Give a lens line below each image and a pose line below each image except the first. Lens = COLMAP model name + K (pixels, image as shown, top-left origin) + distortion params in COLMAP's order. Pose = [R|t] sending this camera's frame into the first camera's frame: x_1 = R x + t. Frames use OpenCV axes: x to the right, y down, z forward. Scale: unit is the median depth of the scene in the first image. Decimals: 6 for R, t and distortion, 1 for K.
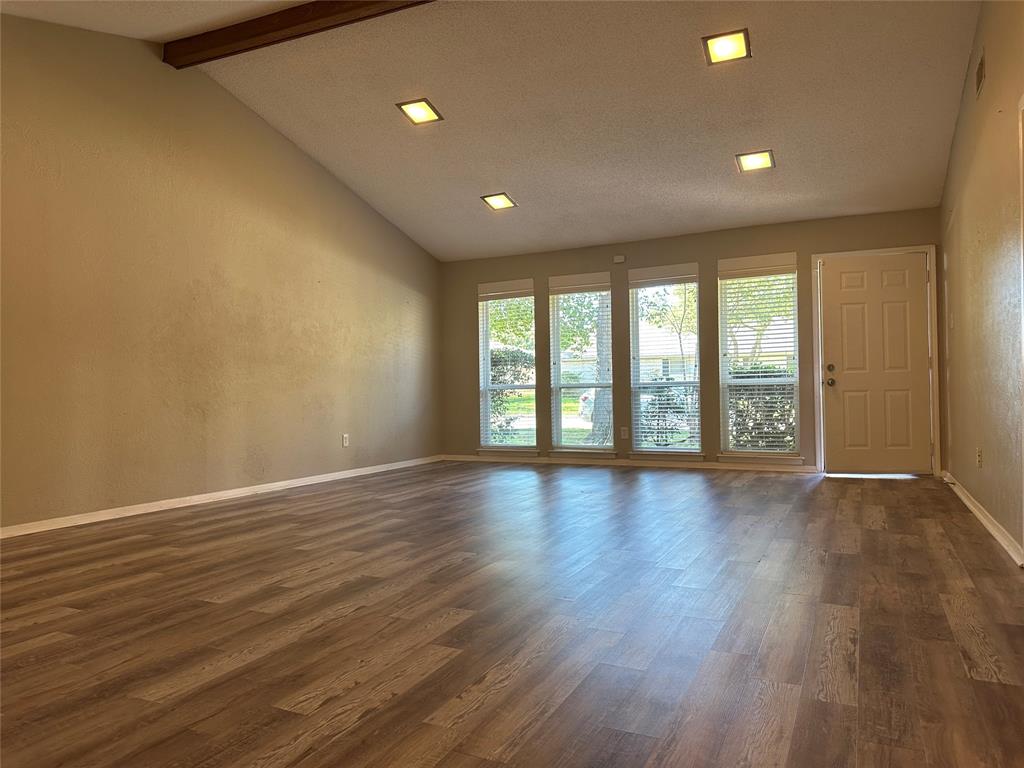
lens RADIAL K [[716.2, 0, 508.7], [0, 716.2, 378.9], [0, 0, 1]] dist [0.008117, -0.019913]
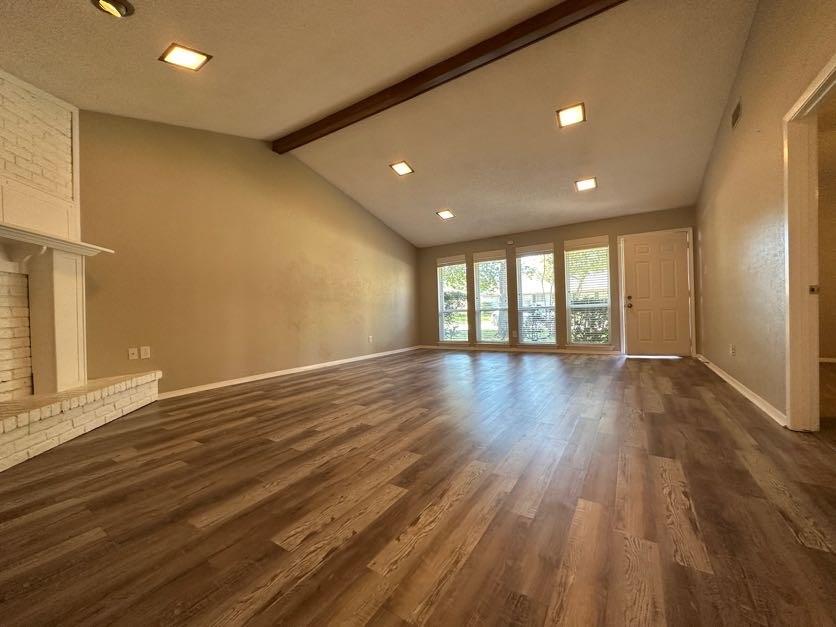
lens RADIAL K [[332.1, 0, 420.5], [0, 332.1, 308.0], [0, 0, 1]] dist [-0.005973, 0.001621]
pose [[0.993439, -0.016820, -0.113119, 0.023966], [0.017516, 0.999833, 0.005160, -0.004997], [0.113013, -0.007108, 0.993568, 0.156505]]
